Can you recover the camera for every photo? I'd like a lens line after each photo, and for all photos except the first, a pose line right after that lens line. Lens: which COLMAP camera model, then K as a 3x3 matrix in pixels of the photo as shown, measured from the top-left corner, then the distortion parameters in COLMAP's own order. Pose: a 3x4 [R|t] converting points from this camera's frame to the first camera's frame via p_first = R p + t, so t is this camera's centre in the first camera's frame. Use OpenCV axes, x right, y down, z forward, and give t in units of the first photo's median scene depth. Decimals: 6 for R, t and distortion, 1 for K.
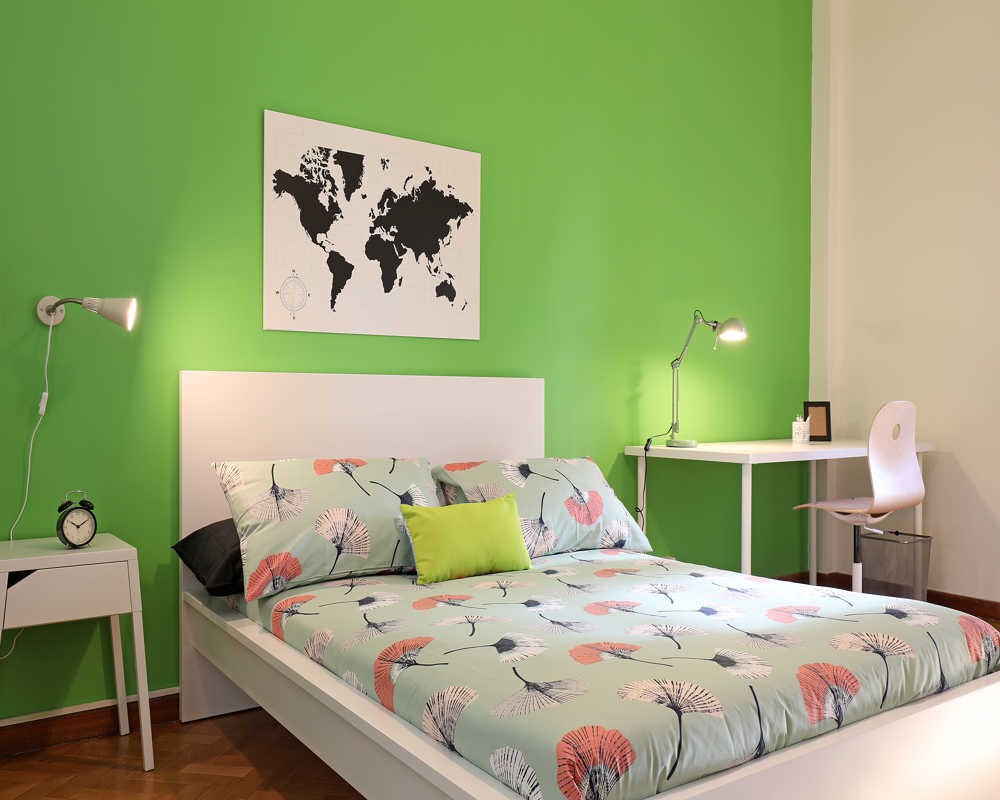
lens RADIAL K [[889.4, 0, 501.2], [0, 889.4, 407.9], [0, 0, 1]] dist [0.001547, -0.006881]
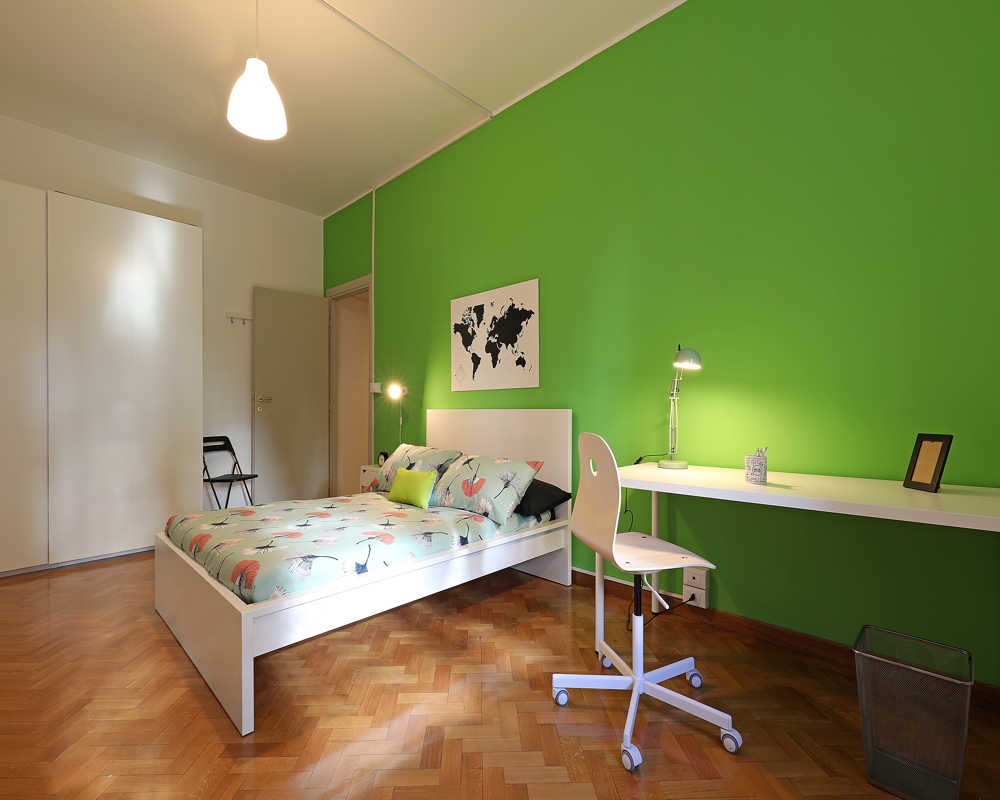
lens RADIAL K [[452.2, 0, 506.3], [0, 452.2, 413.0], [0, 0, 1]] dist [-0.001513, -0.000659]
pose [[0.194346, -0.004943, -0.980921, 0.878694], [-0.017125, 0.999818, -0.008432, -0.019991], [0.980784, 0.018437, 0.194226, 0.834011]]
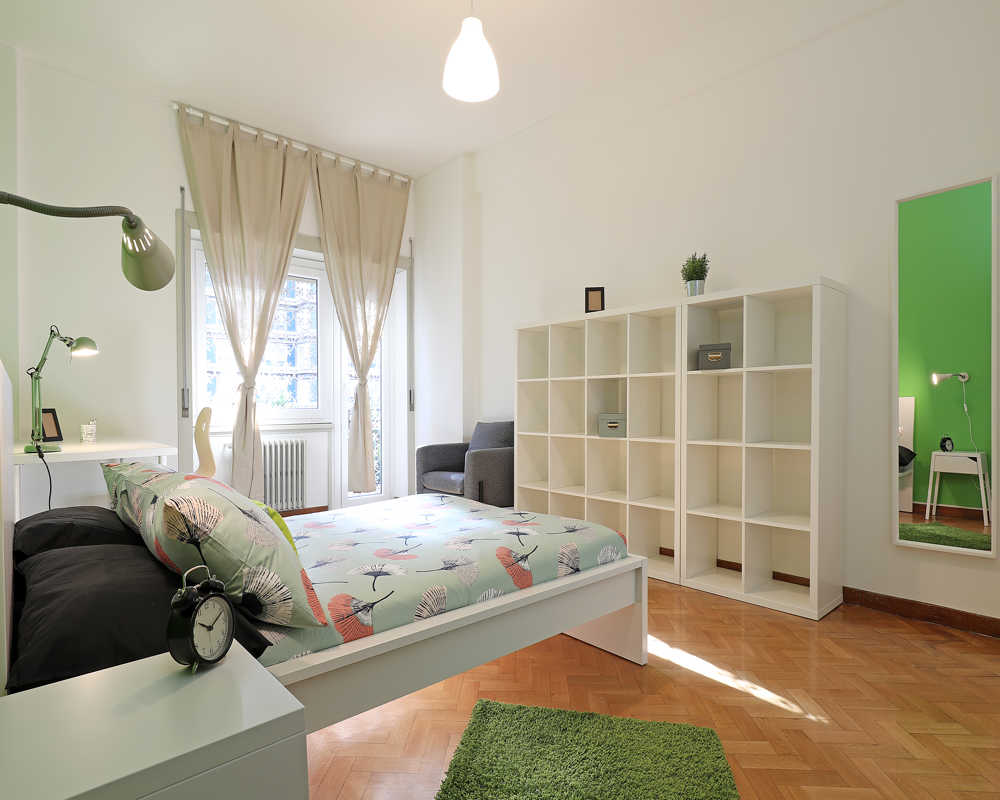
lens RADIAL K [[548.8, 0, 503.2], [0, 548.8, 407.9], [0, 0, 1]] dist [-0.001706, -0.002112]
pose [[-0.096328, -0.014640, 0.995242, -0.627697], [0.024434, 0.999556, 0.017069, -0.008279], [-0.995050, 0.025962, -0.095928, 0.616131]]
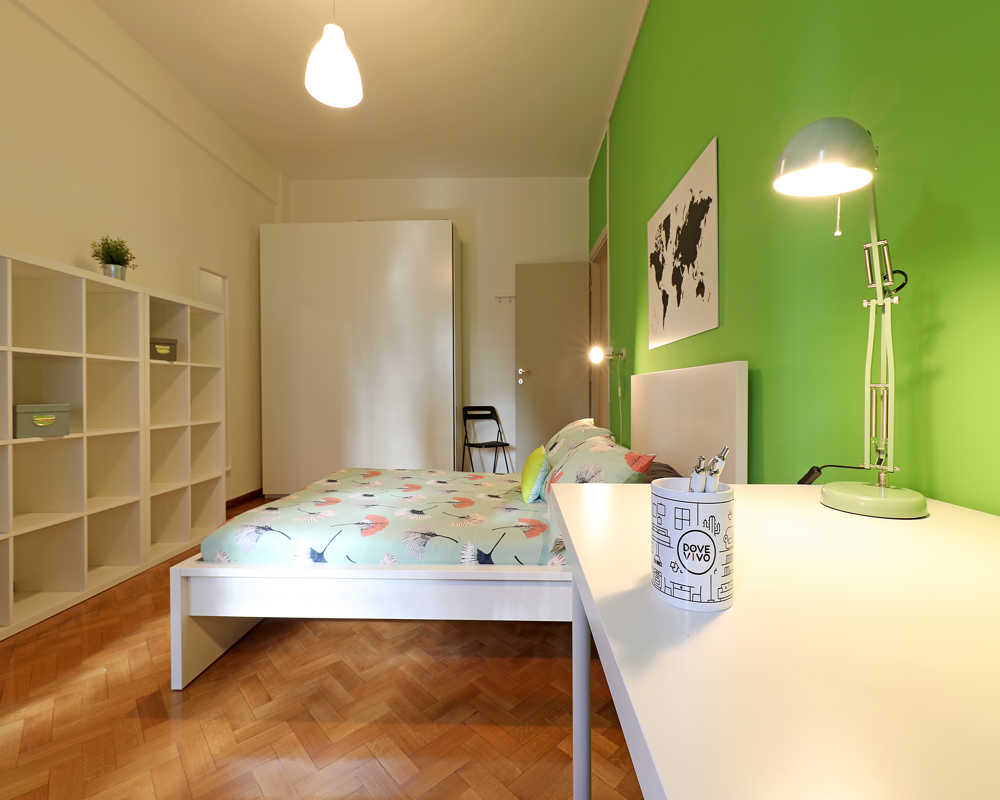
lens RADIAL K [[452.2, 0, 518.7], [0, 452.2, 395.4], [0, 0, 1]] dist [-0.001513, -0.000659]
pose [[-0.592808, 0.000902, -0.805343, 0.544272], [-0.016624, 0.999773, 0.013356, -0.004740], [0.805172, 0.021306, -0.592658, 1.210529]]
